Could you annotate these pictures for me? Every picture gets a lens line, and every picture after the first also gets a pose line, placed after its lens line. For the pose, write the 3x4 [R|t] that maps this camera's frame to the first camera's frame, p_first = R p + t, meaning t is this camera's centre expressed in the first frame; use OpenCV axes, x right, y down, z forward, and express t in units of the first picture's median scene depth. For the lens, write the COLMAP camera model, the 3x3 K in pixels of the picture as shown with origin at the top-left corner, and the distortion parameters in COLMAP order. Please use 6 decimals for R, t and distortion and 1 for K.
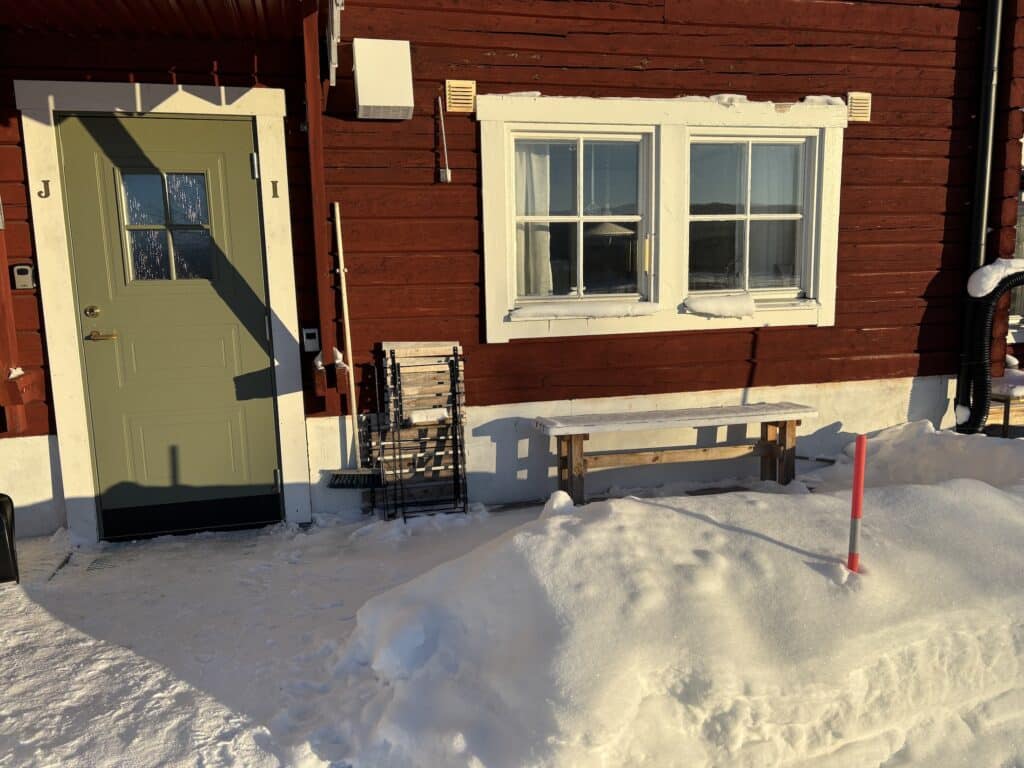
lens RADIAL K [[770.6, 0, 514.2], [0, 770.6, 391.2], [0, 0, 1]] dist [0.058507, -0.072724]
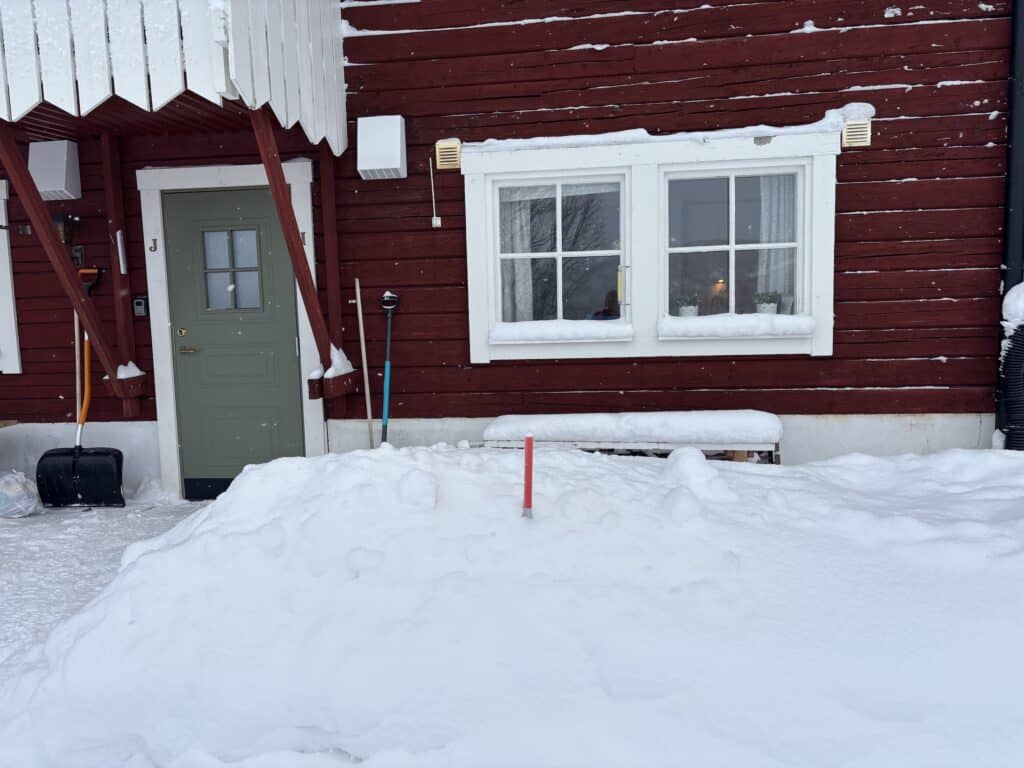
lens RADIAL K [[766.9, 0, 501.1], [0, 766.9, 396.3], [0, 0, 1]] dist [0.056266, -0.067151]
pose [[0.931602, 0.039706, -0.361305, 0.426521], [-0.049898, 0.998575, -0.018920, 0.007187], [0.360039, 0.035654, 0.932256, -0.058377]]
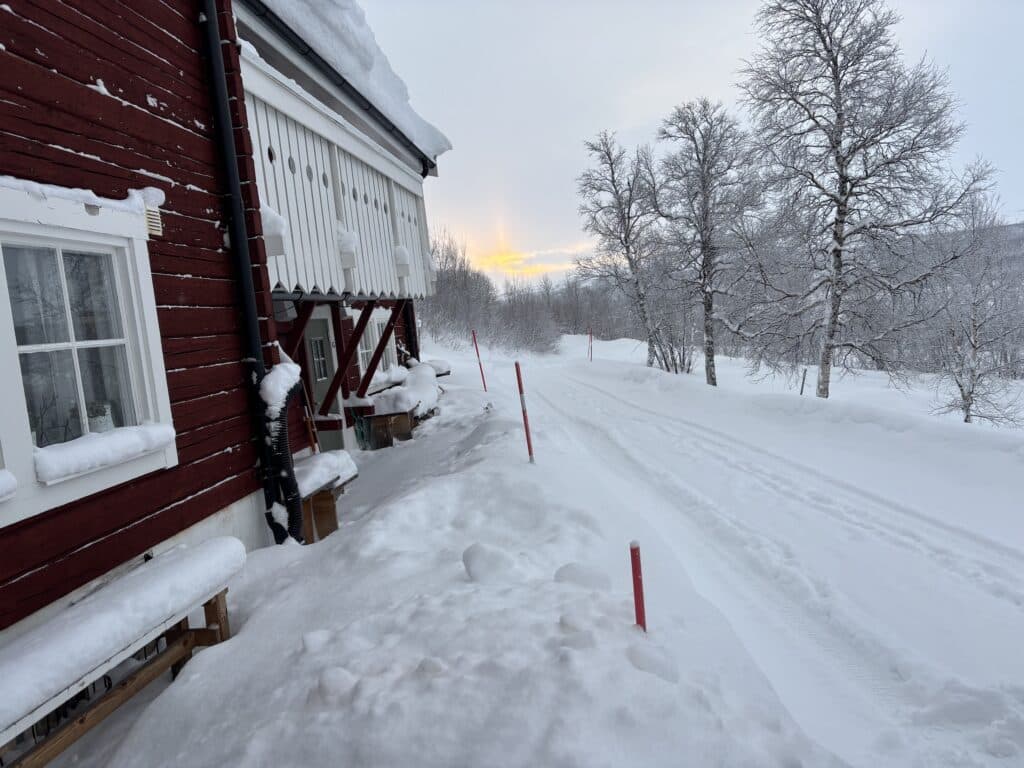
lens RADIAL K [[766.9, 0, 501.1], [0, 766.9, 396.3], [0, 0, 1]] dist [0.056266, -0.067151]
pose [[0.341037, -0.109577, 0.933642, -0.288843], [0.248474, 0.968368, 0.022891, -0.098871], [-0.906617, 0.224178, 0.357476, 0.402903]]
